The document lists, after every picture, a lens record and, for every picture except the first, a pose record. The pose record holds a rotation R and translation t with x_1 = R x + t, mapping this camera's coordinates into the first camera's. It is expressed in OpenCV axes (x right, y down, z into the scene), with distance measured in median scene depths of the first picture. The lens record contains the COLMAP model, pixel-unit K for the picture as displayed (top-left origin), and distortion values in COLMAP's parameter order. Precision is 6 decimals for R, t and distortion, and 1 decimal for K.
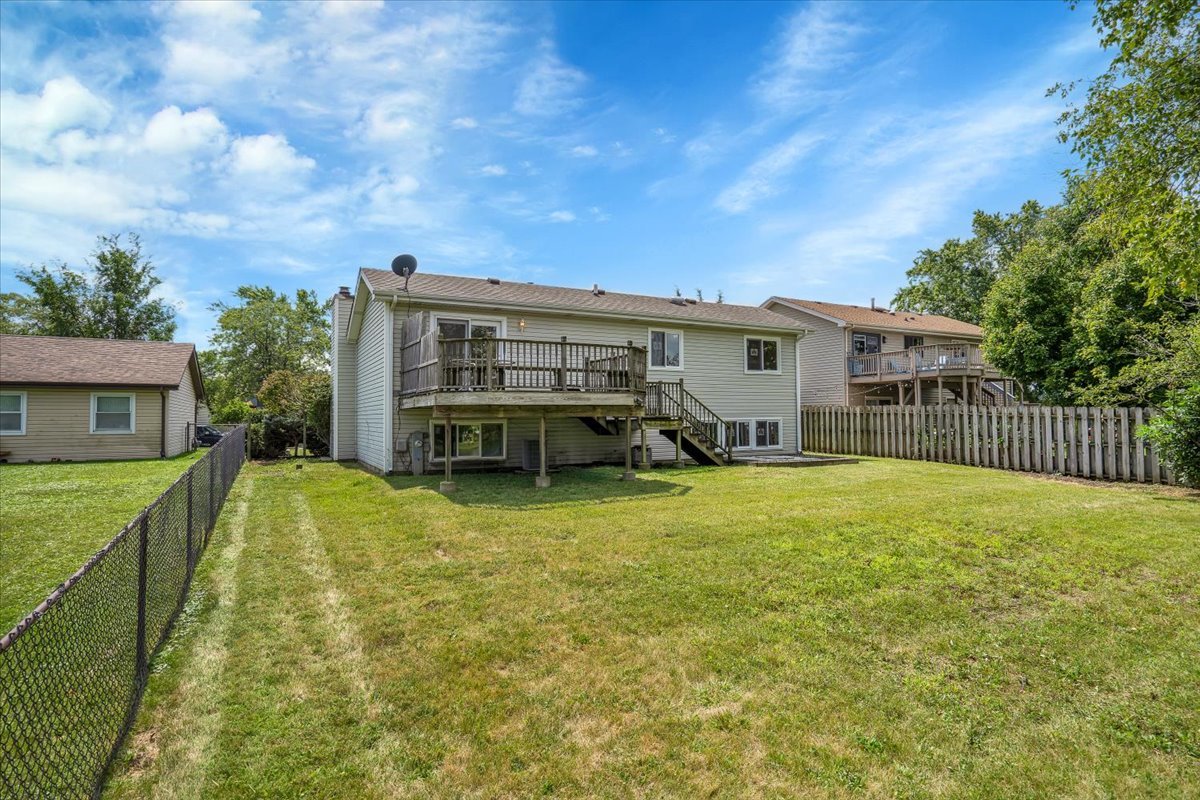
lens RADIAL K [[555.1, 0, 603.6], [0, 555.1, 397.9], [0, 0, 1]] dist [-0.066724, 0.027526]
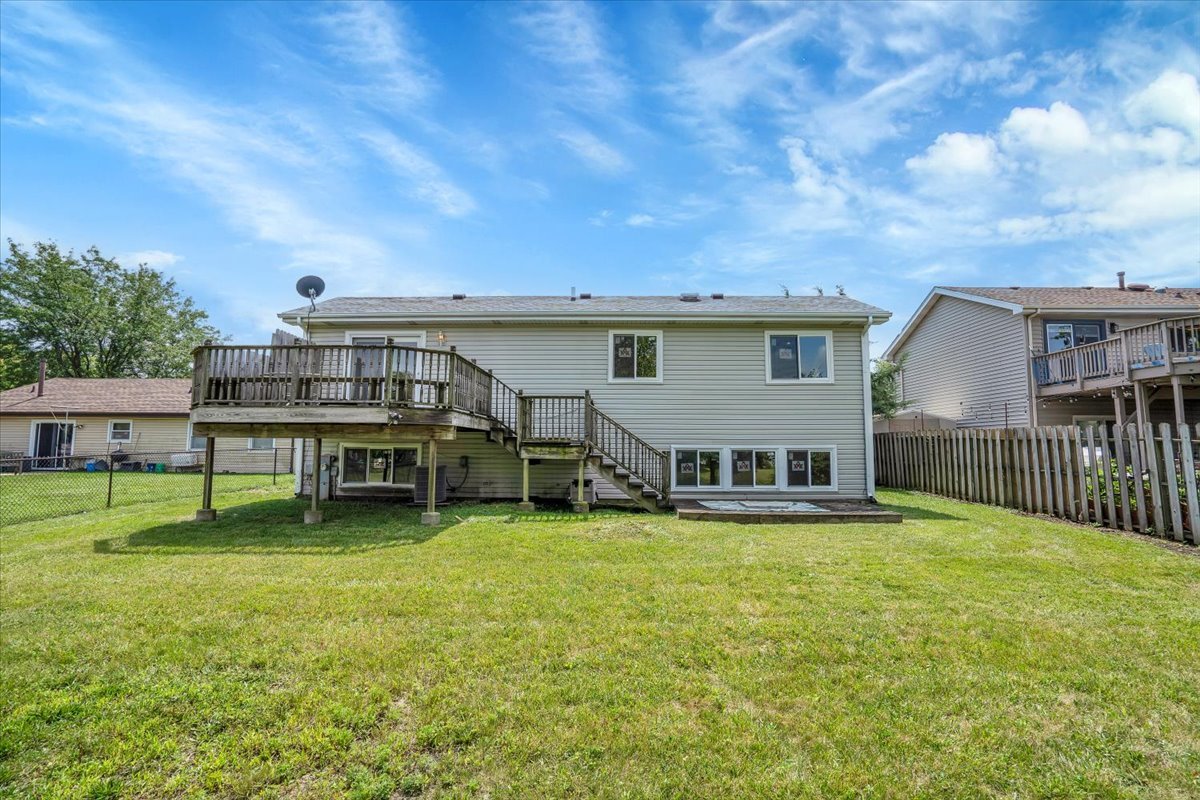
lens RADIAL K [[518.0, 0, 600.0], [0, 518.0, 400.0], [0, 0, 1]] dist [-0.025760, 0.000112]
pose [[0.893544, -0.029263, -0.448021, 0.347224], [0.005864, 0.998549, -0.053527, 0.011726], [0.448938, 0.045202, 0.892419, 0.283540]]
